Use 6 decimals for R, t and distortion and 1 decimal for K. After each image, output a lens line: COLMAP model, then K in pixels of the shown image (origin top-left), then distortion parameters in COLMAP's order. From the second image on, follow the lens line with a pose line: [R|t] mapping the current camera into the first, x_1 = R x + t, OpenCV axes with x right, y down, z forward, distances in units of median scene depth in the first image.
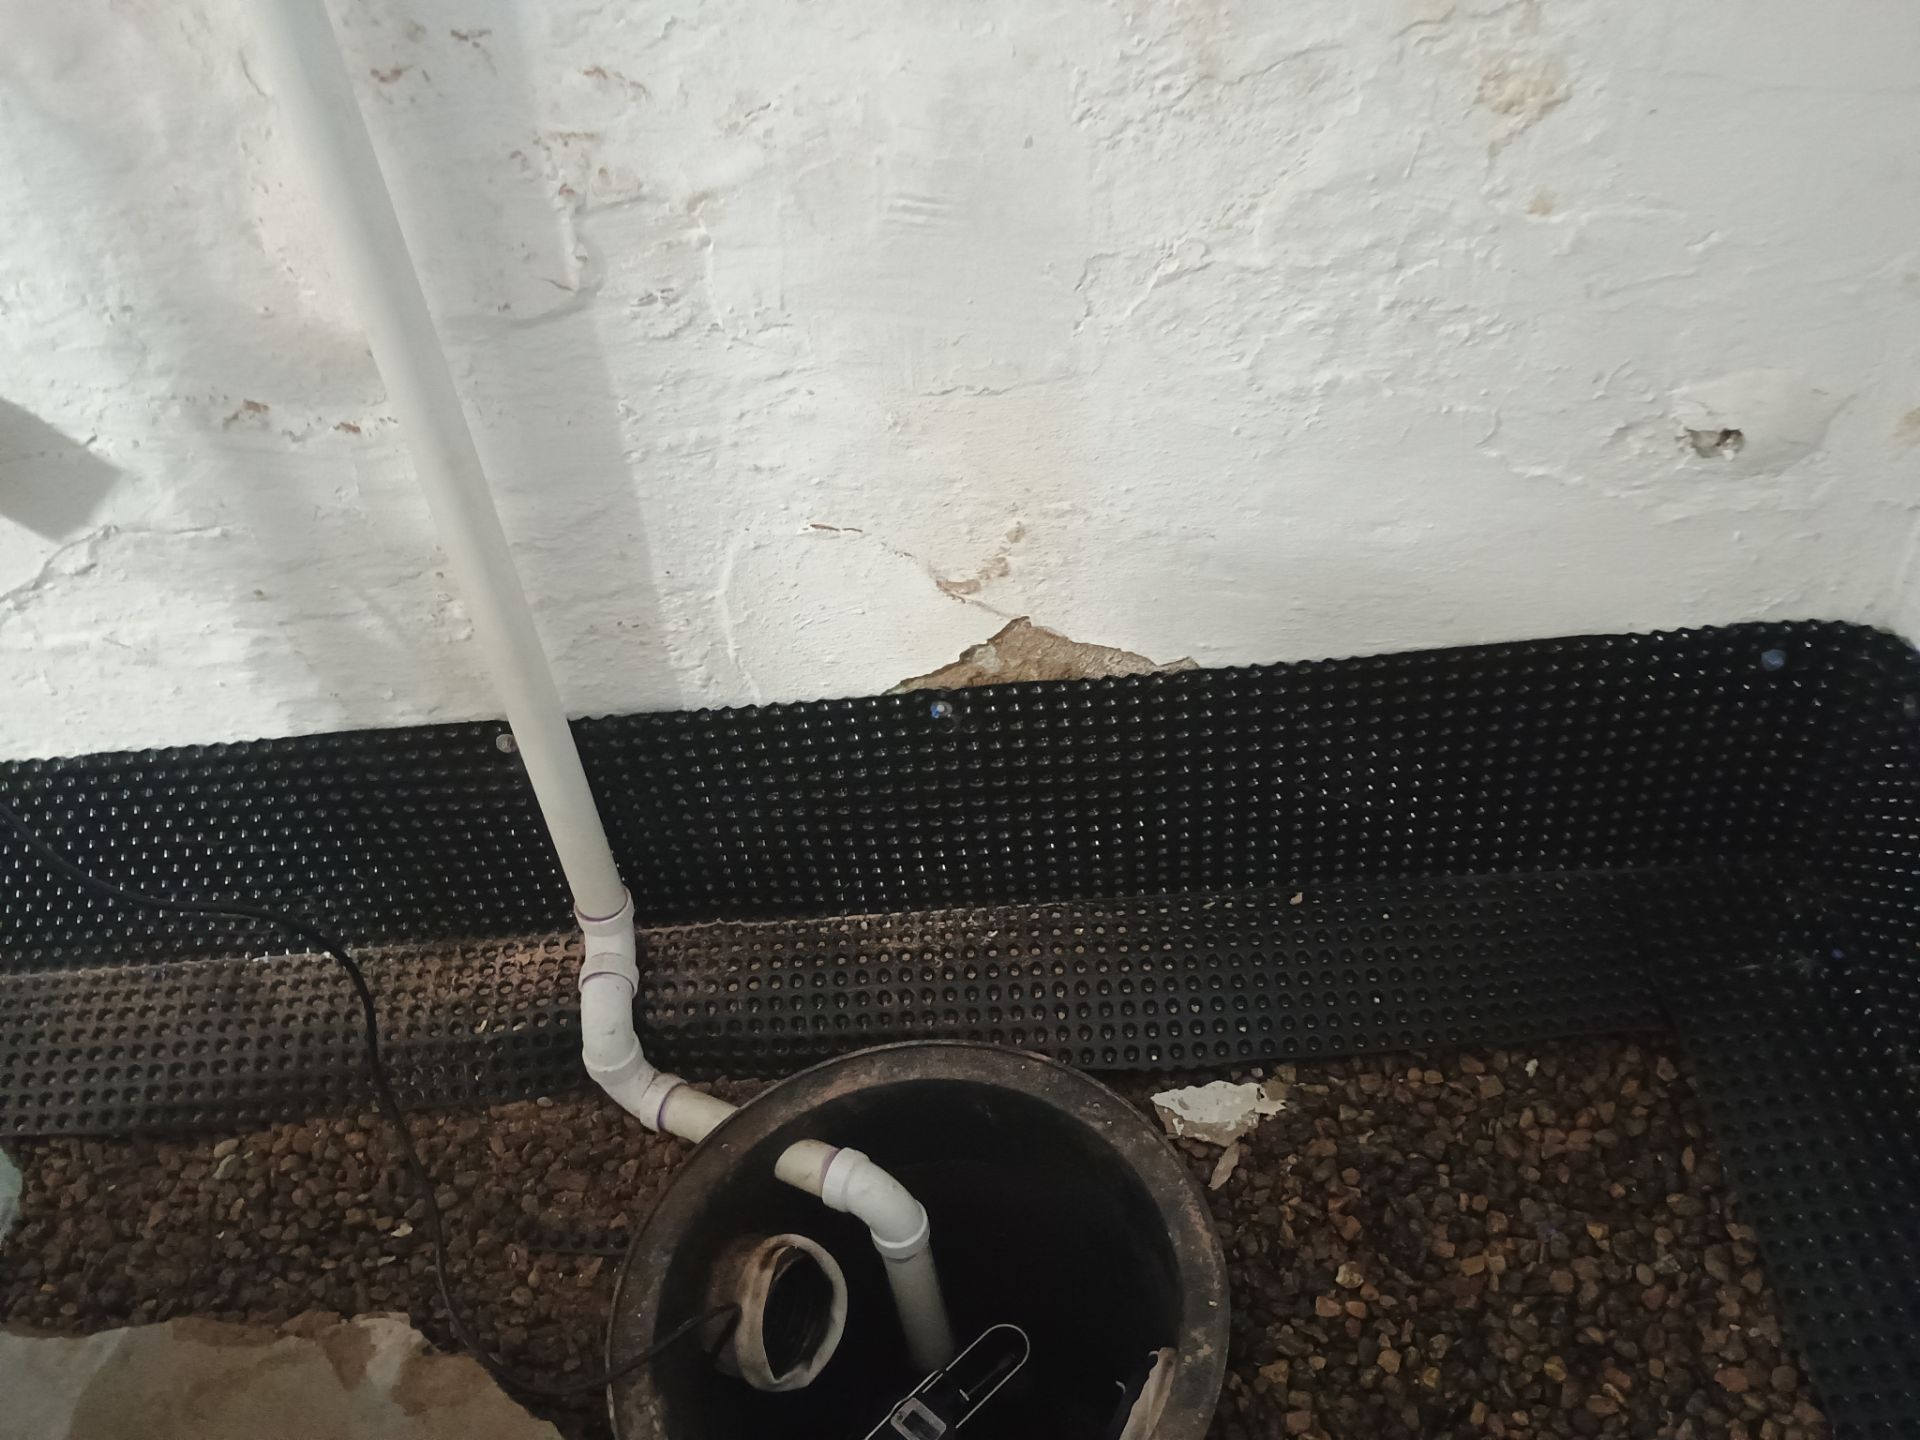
lens RADIAL K [[1593.1, 0, 963.2], [0, 1593.1, 745.0], [0, 0, 1]] dist [0.028918, -0.054744]
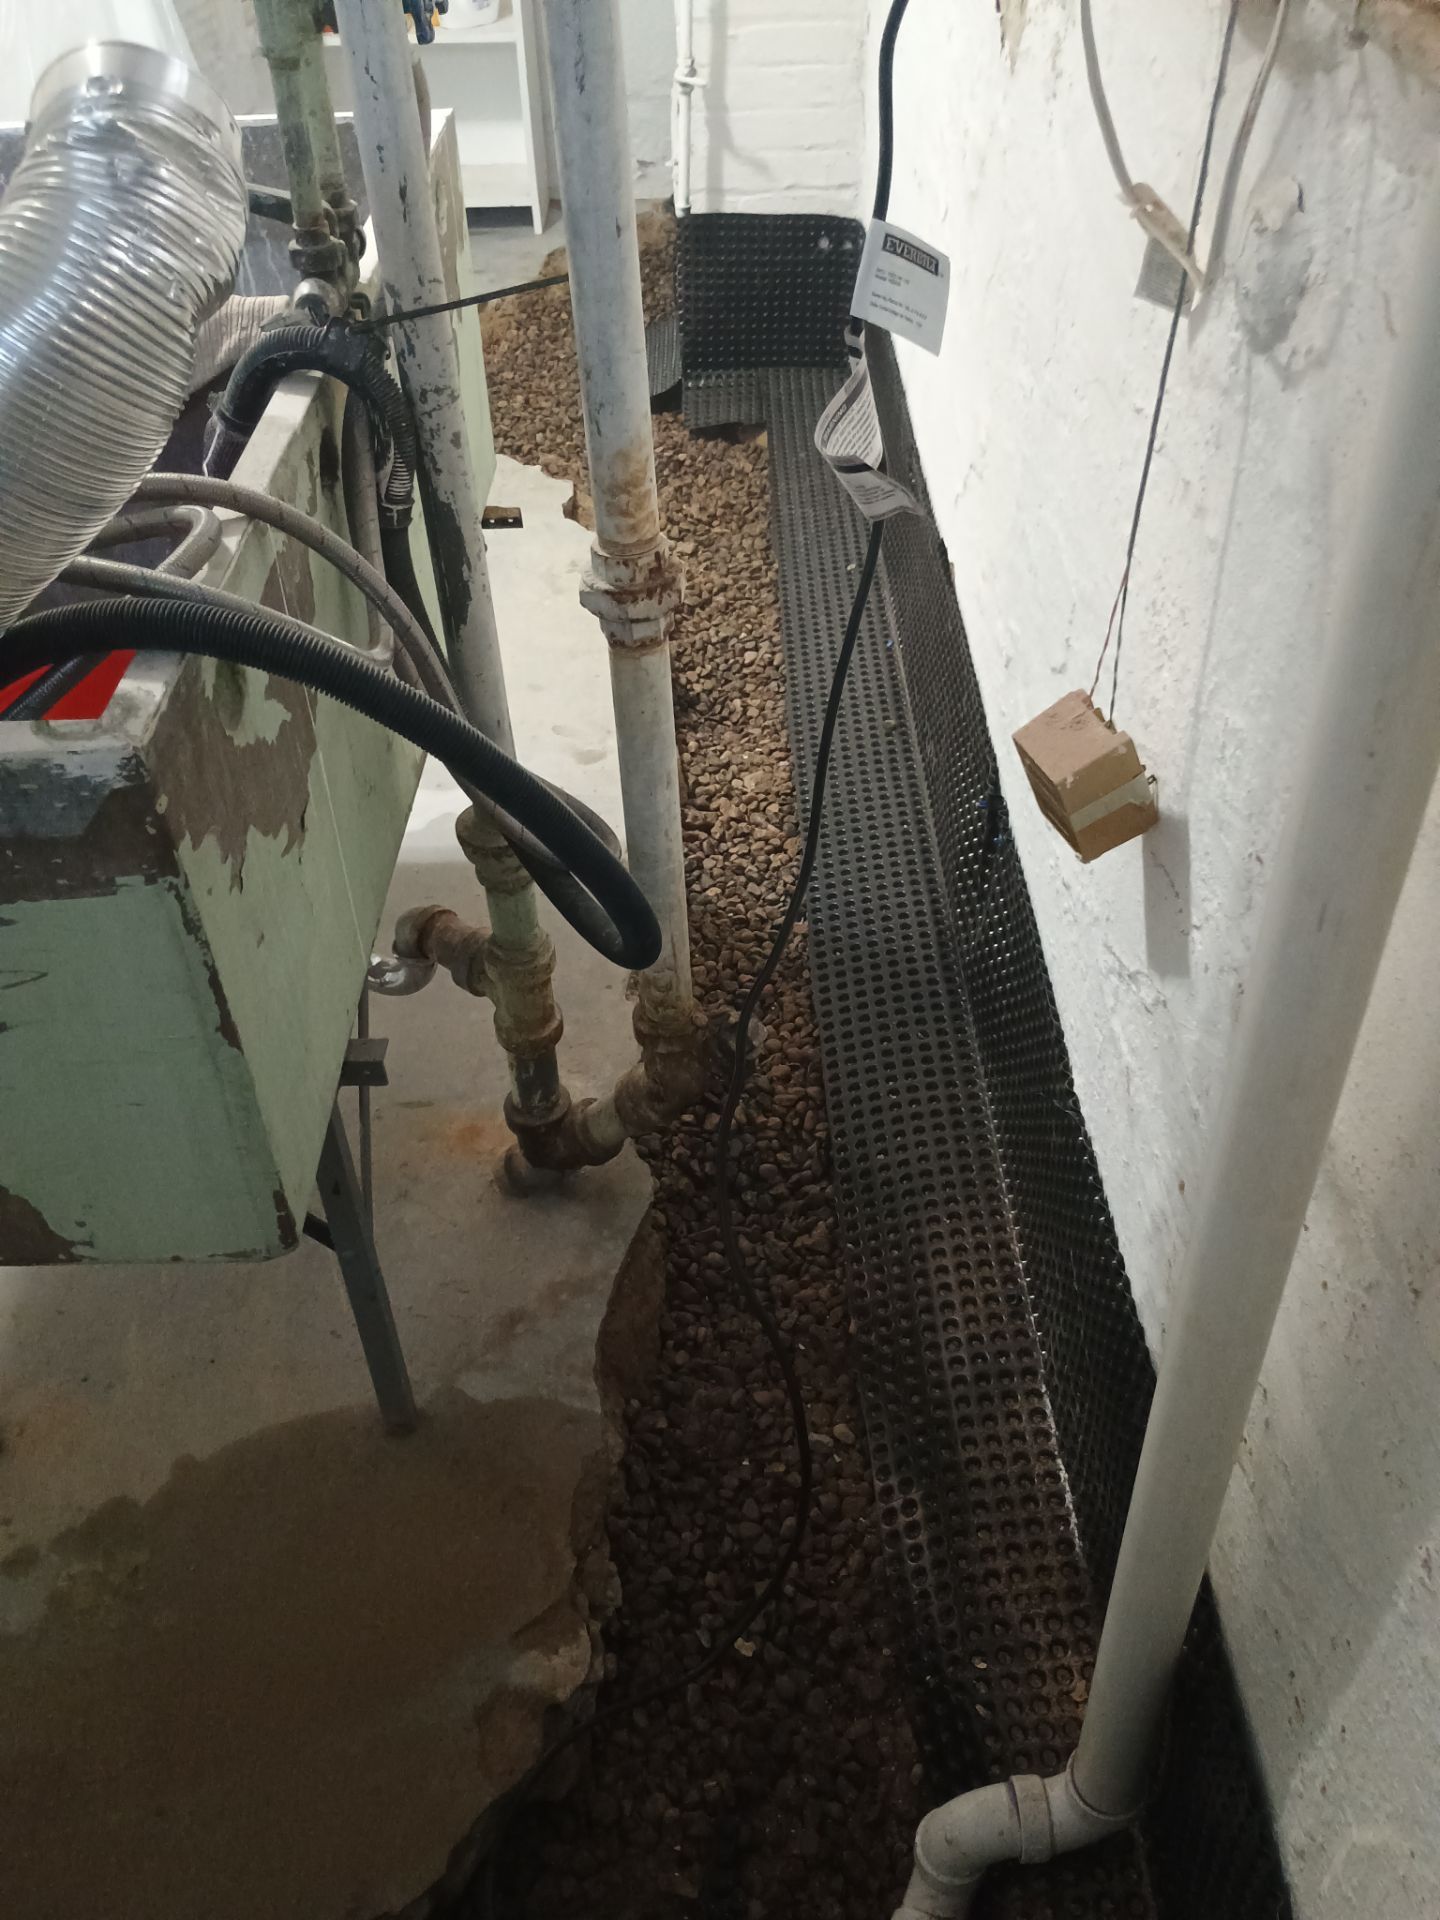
lens RADIAL K [[1593.1, 0, 720.8], [0, 1593.1, 981.5], [0, 0, 1]] dist [0.028918, -0.054744]
pose [[0.019288, 0.704802, -0.709142, 0.027021], [-0.677783, 0.530637, 0.508955, -0.373284], [0.735009, 0.470827, 0.487937, 0.402215]]
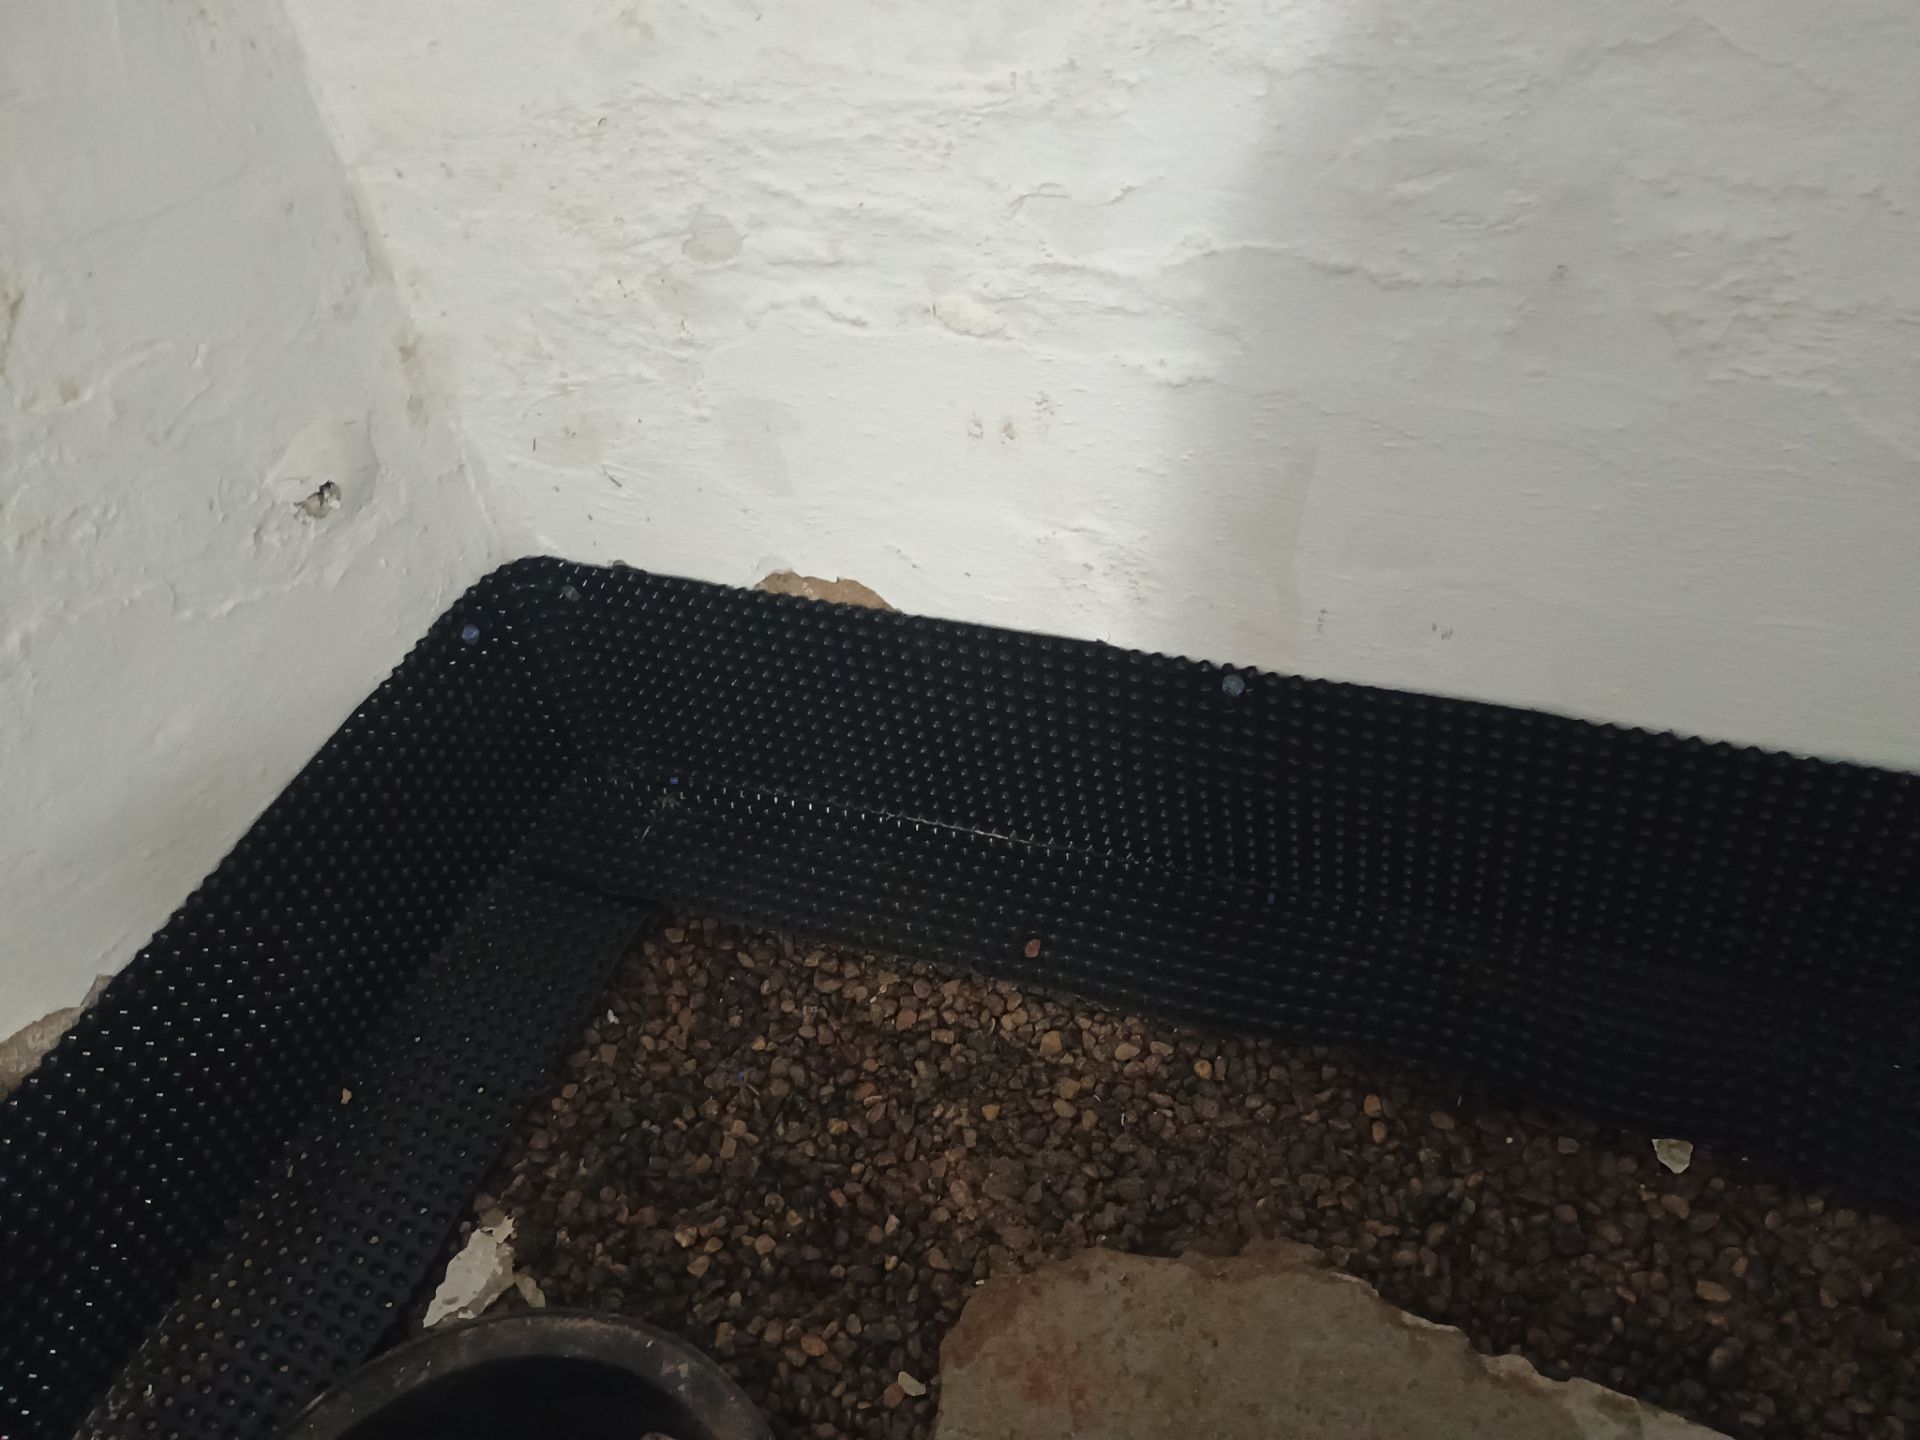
lens RADIAL K [[1602.4, 0, 954.1], [0, 1602.4, 771.1], [0, 0, 1]] dist [0.076123, -0.100112]
pose [[0.373380, -0.606690, 0.701794, -0.260945], [0.701343, 0.679779, 0.214518, 0.010393], [-0.607211, 0.412102, 0.679314, 0.014688]]
